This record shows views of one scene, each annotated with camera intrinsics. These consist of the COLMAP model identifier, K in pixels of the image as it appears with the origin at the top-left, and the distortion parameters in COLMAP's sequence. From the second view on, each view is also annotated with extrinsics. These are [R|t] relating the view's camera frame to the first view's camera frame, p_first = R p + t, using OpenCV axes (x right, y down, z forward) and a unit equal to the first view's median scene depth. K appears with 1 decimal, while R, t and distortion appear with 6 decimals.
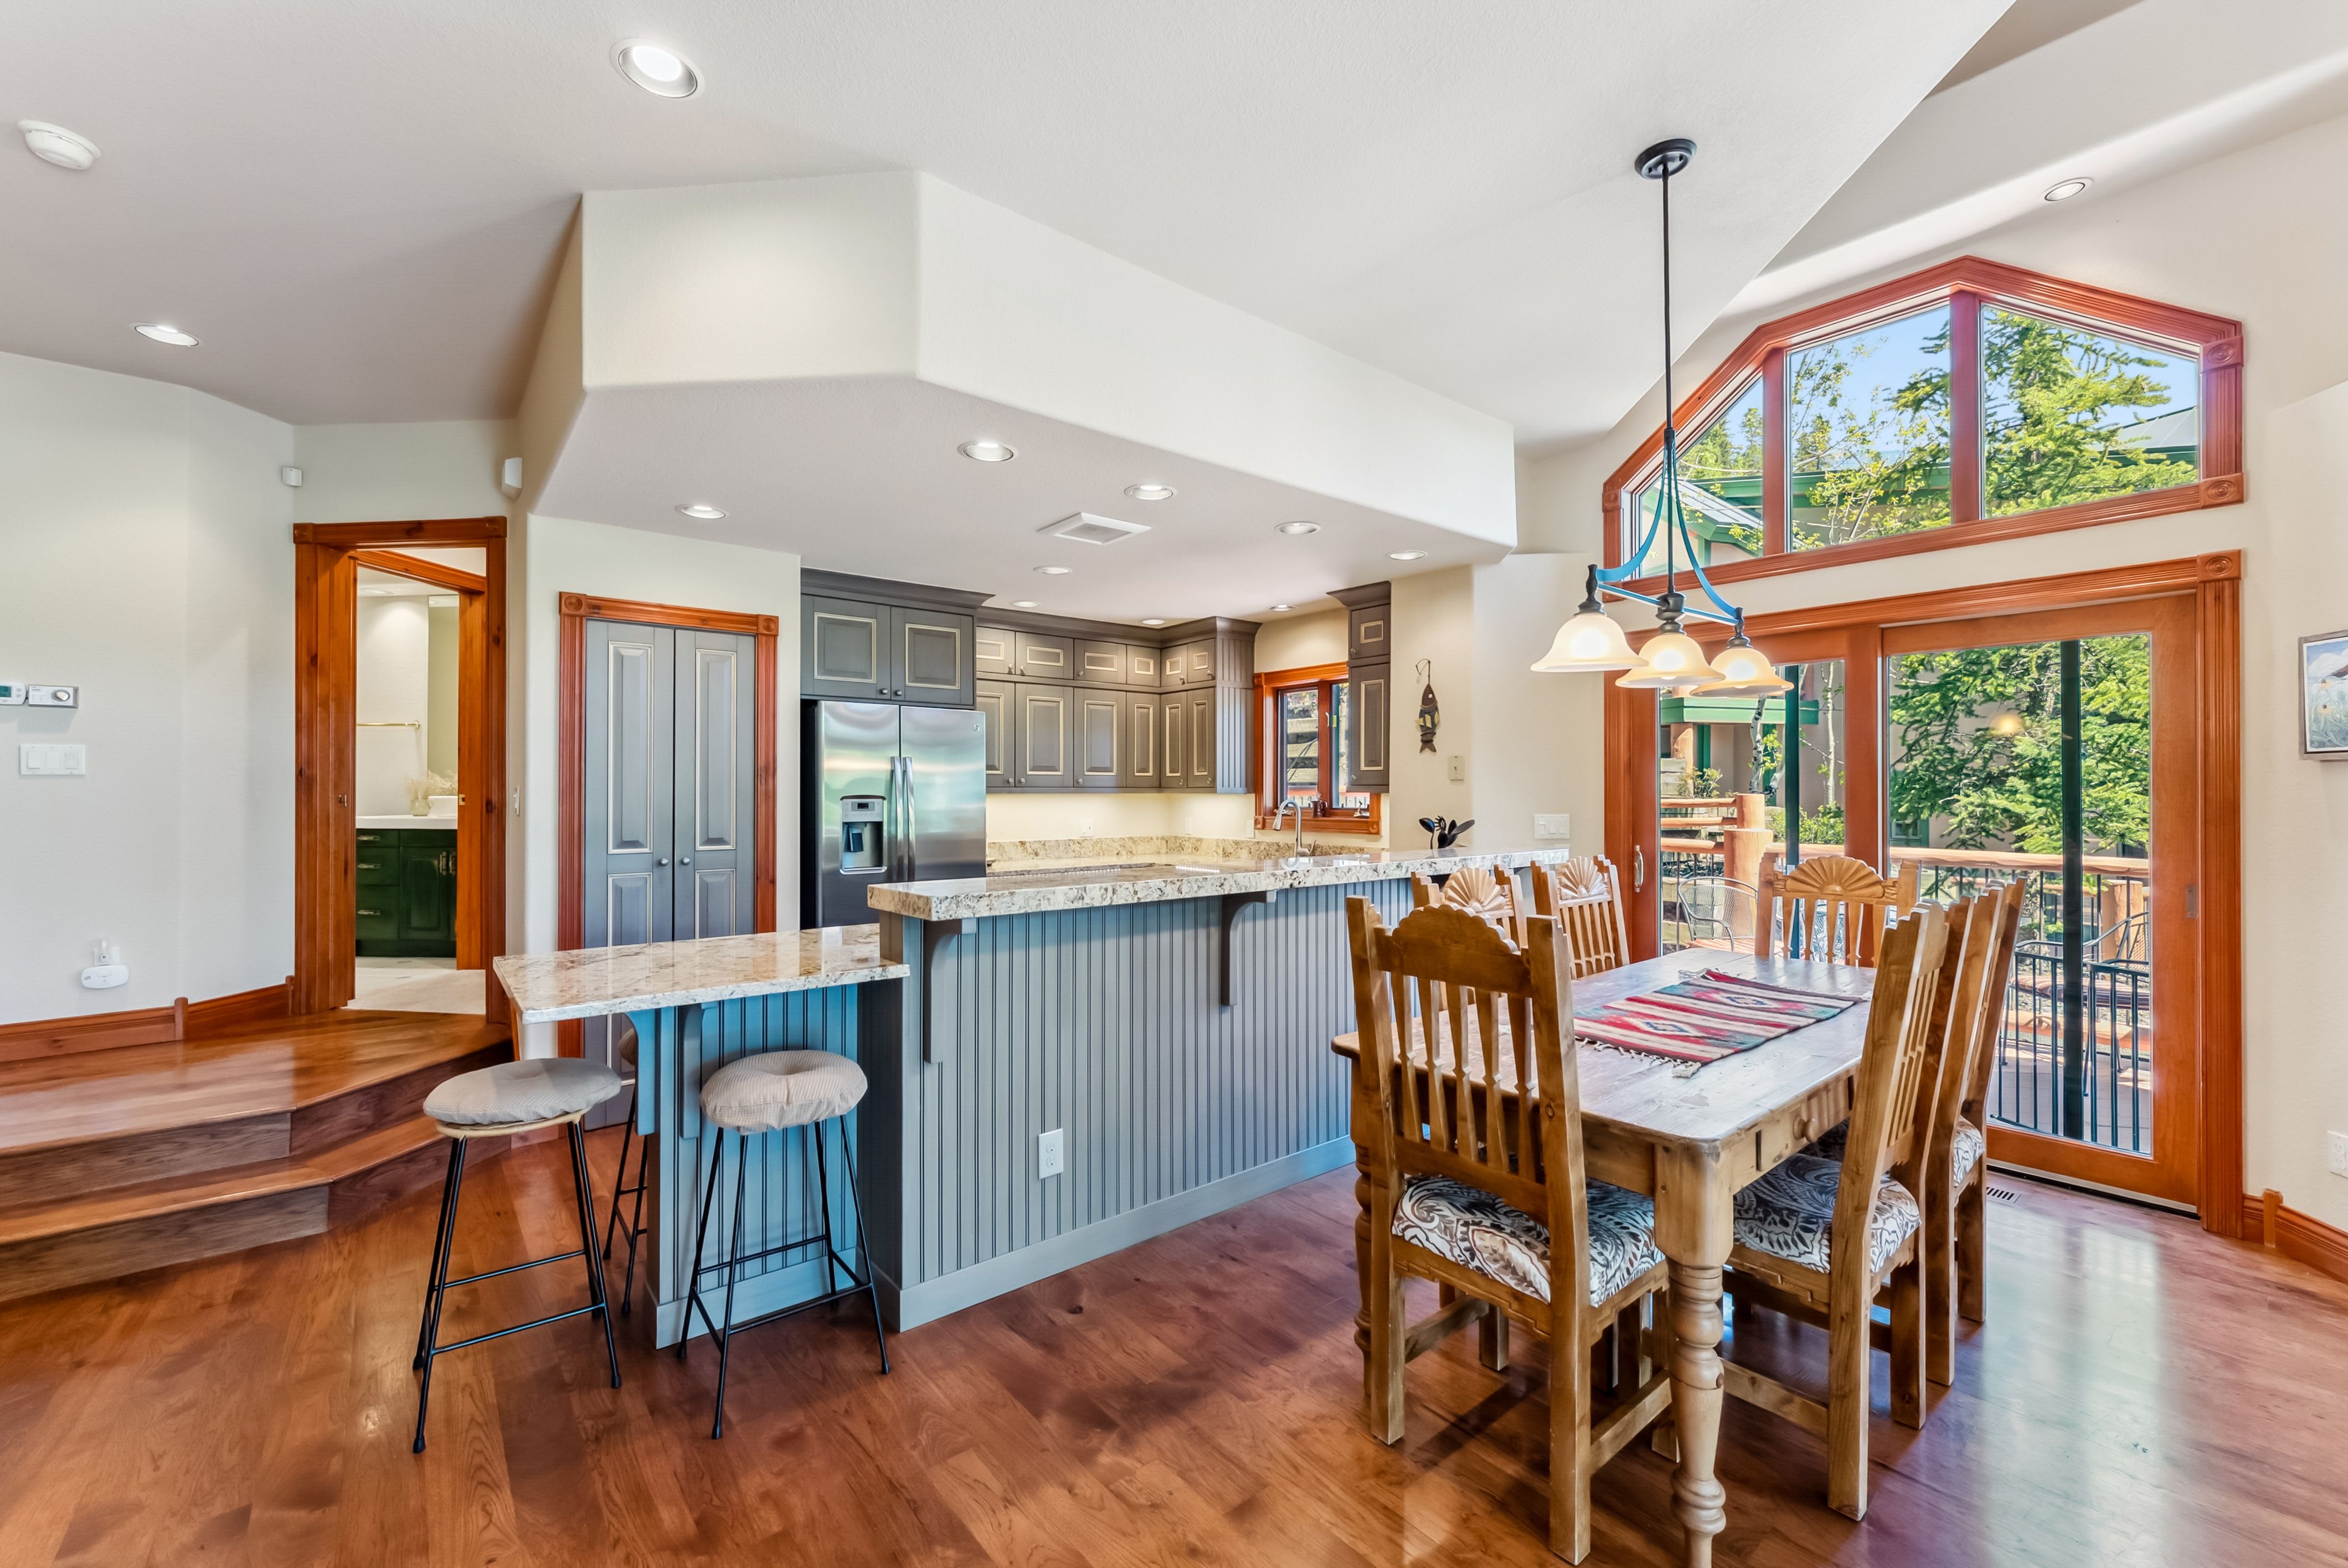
lens RADIAL K [[958.6, 0, 1166.8], [0, 958.6, 790.1], [0, 0, 1]] dist [0.000661, -0.000645]
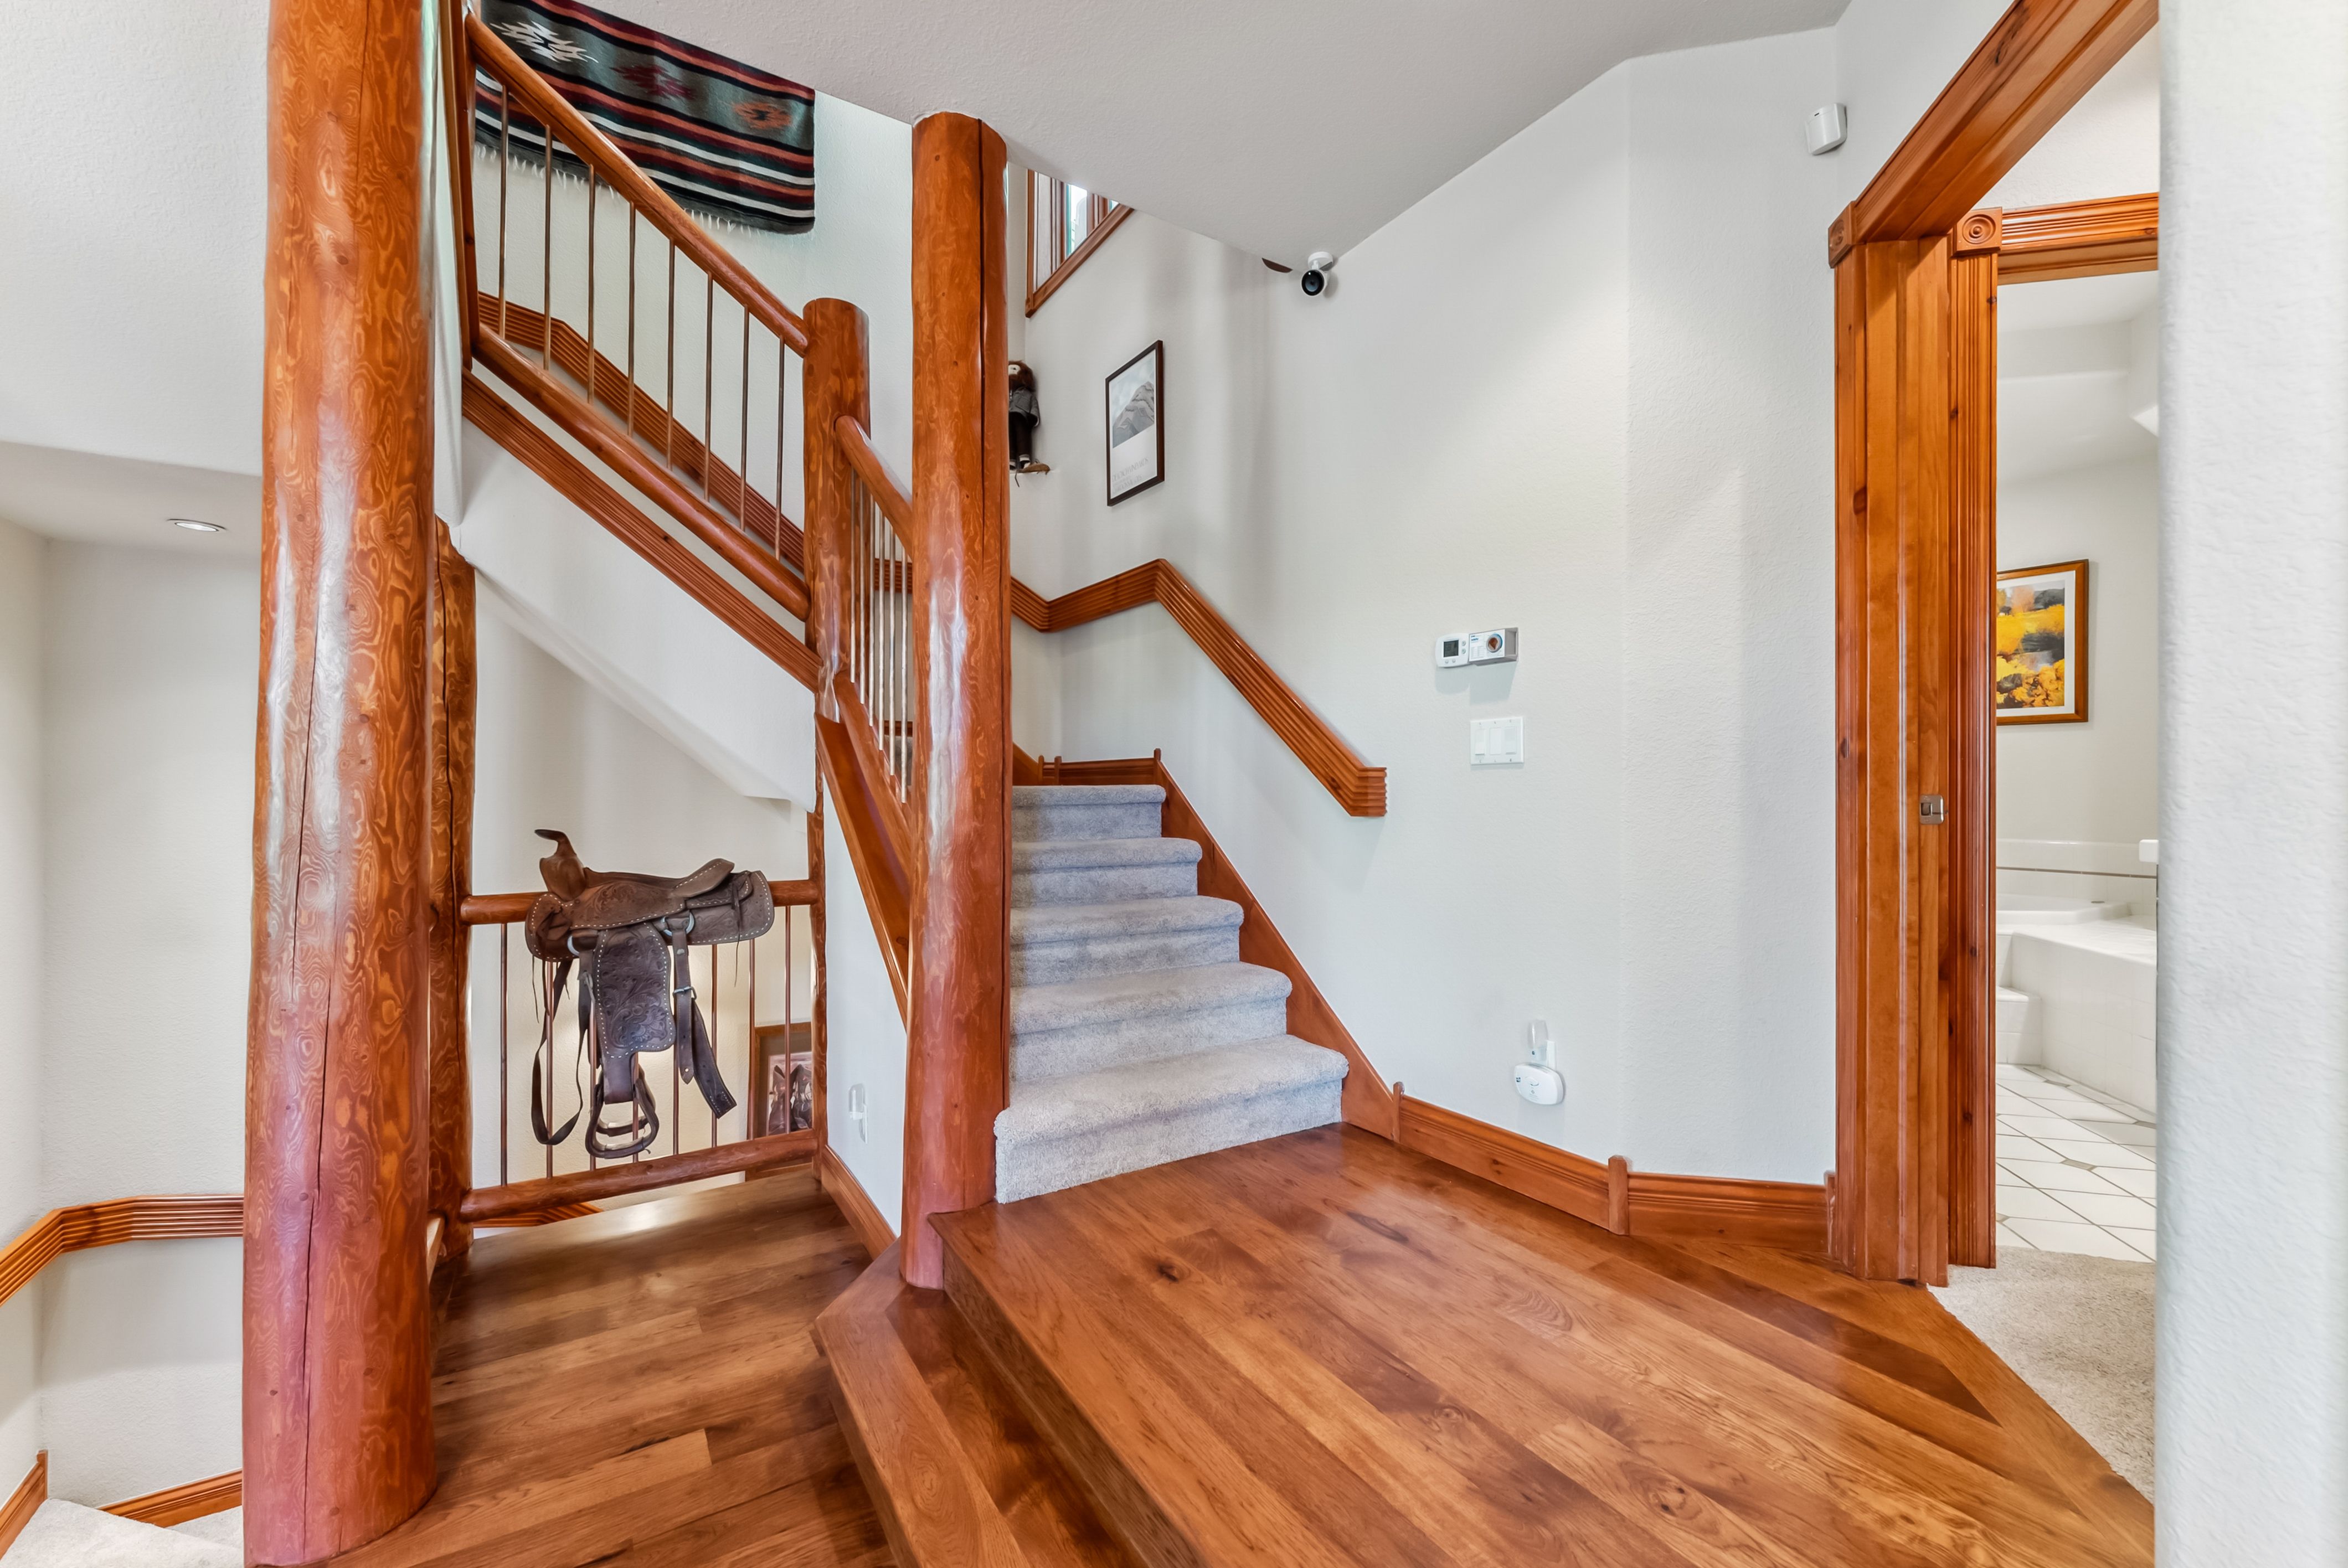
lens RADIAL K [[958.6, 0, 1179.8], [0, 958.6, 789.3], [0, 0, 1]] dist [0.000661, -0.000645]
pose [[-0.118969, -0.001164, -0.992897, -0.430020], [-0.000179, 0.999999, -0.001151, 0.002628], [0.992898, 0.000041, -0.118969, 0.790032]]
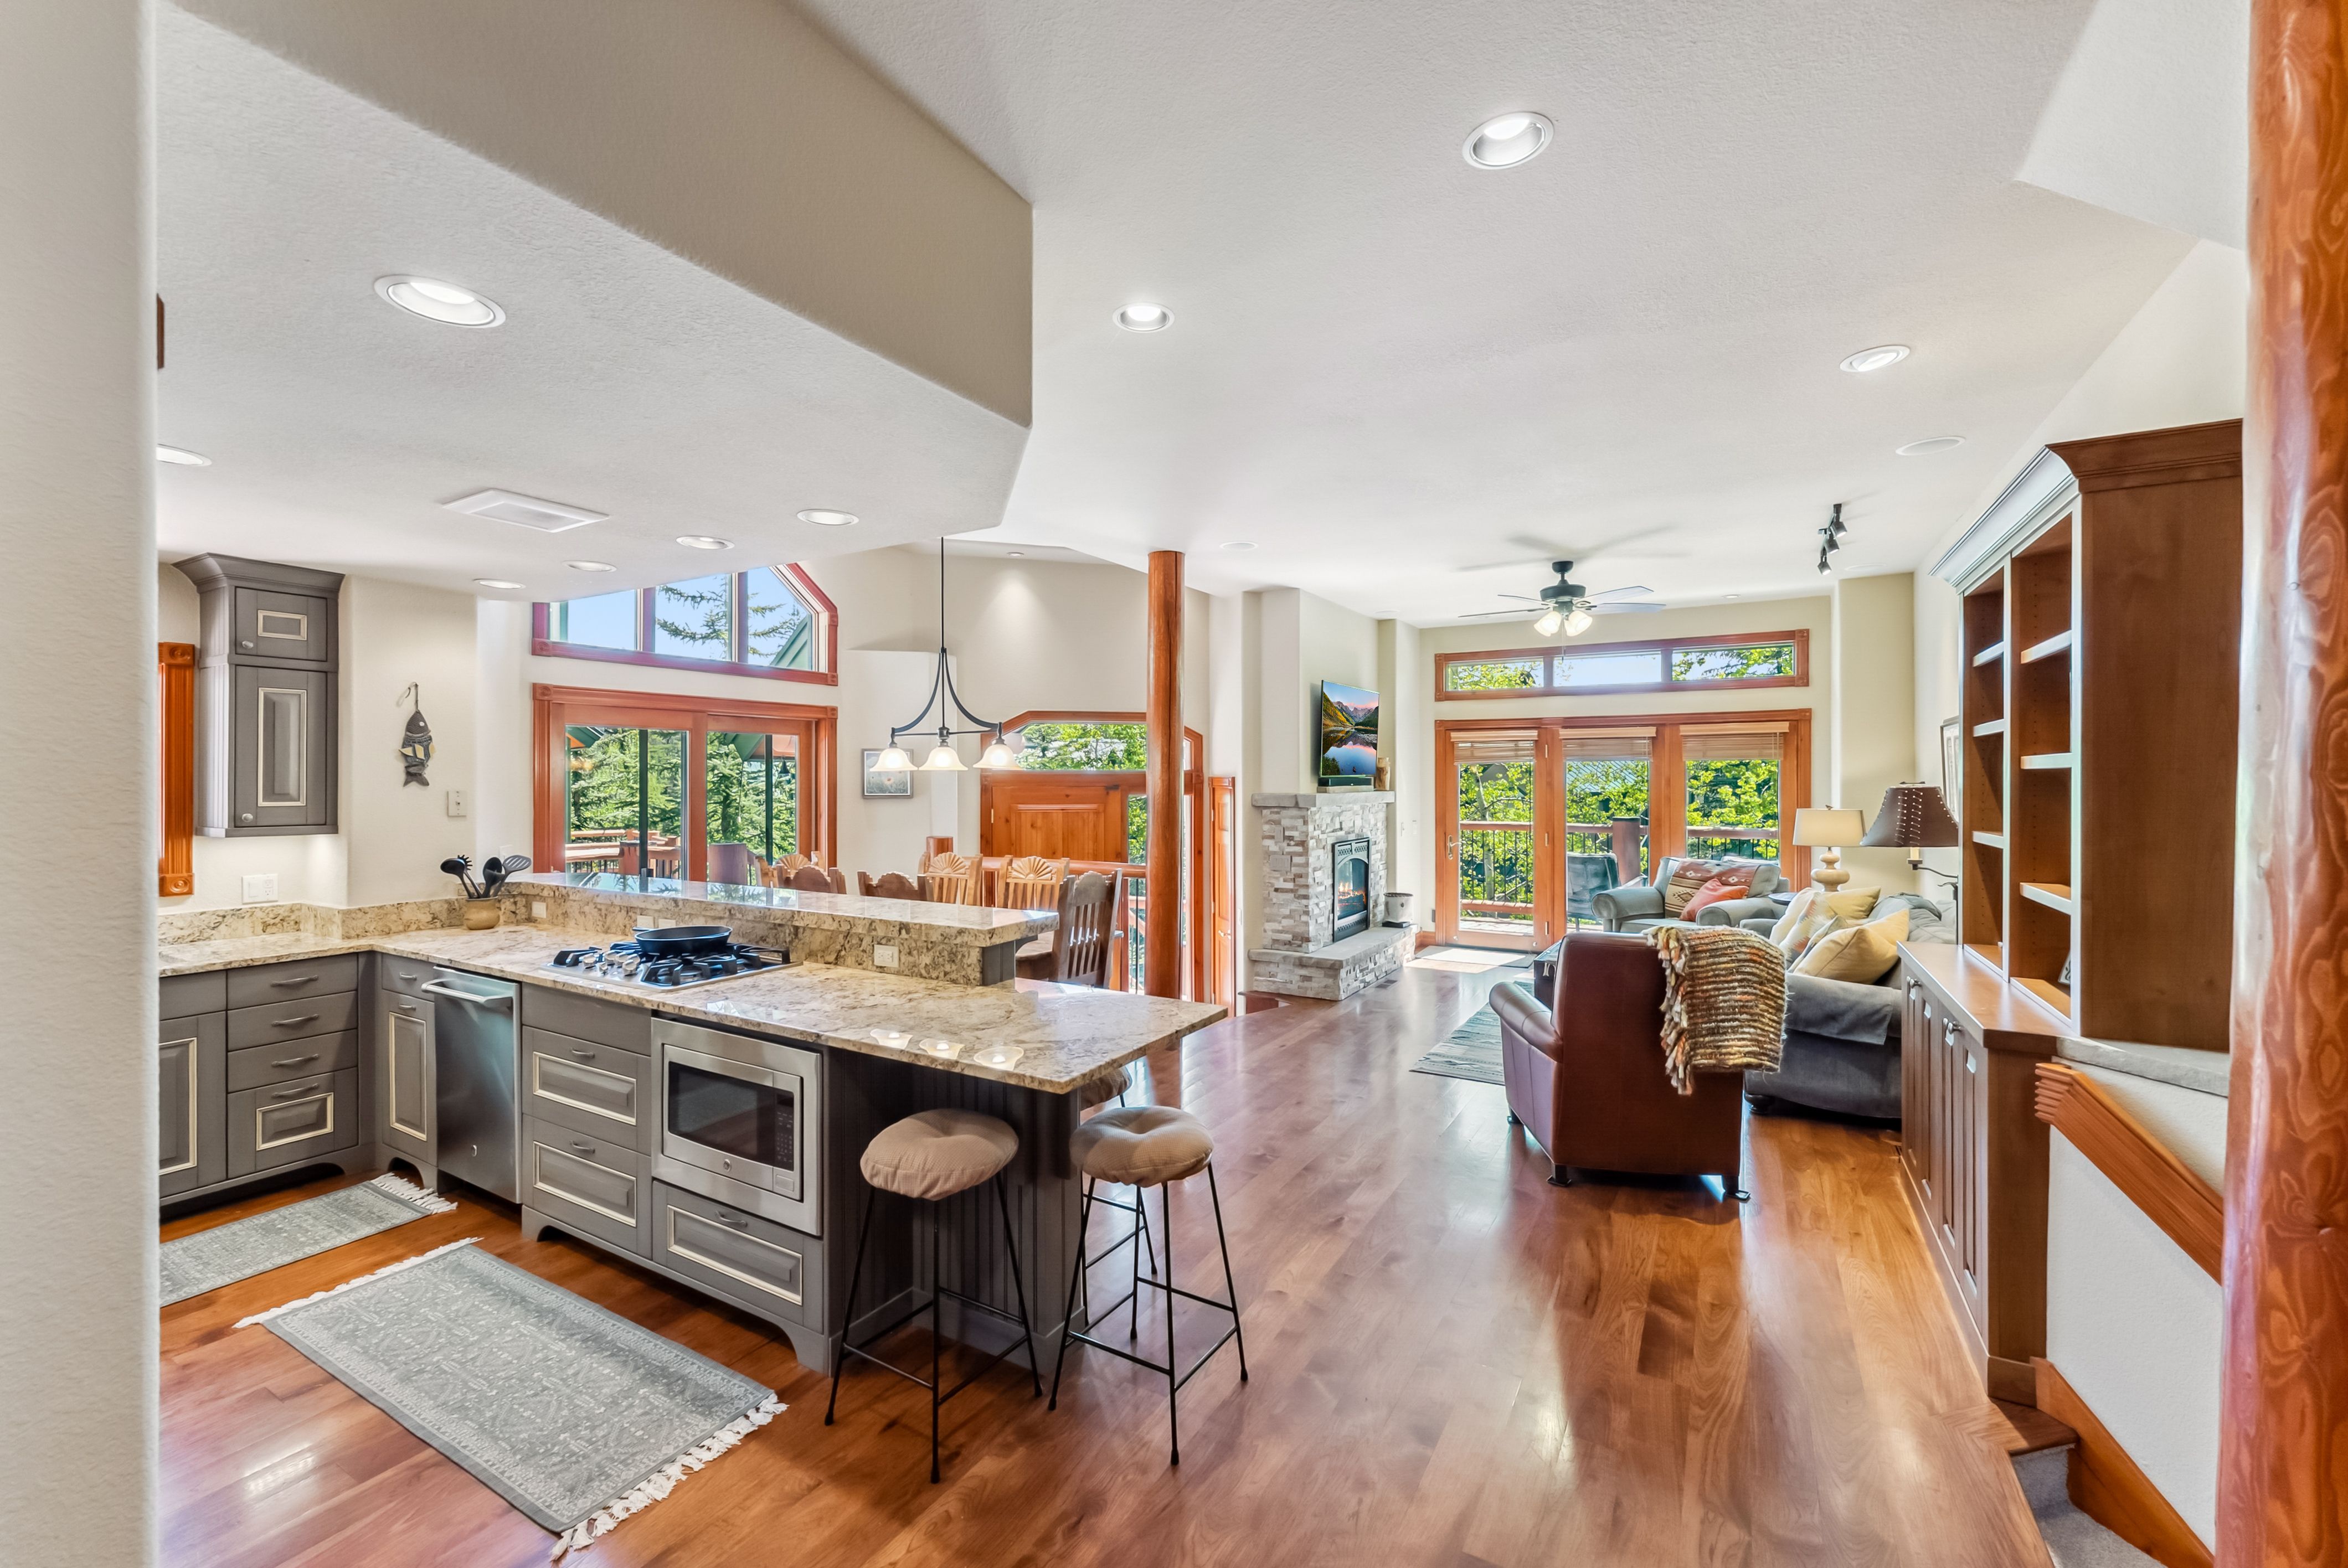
lens RADIAL K [[958.6, 0, 1161.7], [0, 958.6, 779.5], [0, 0, 1]] dist [0.000661, -0.000645]
pose [[-0.344604, -0.001336, 0.938747, -0.973795], [-0.002411, 0.999997, 0.000538, -0.057345], [-0.938745, -0.002078, -0.344606, 0.784665]]
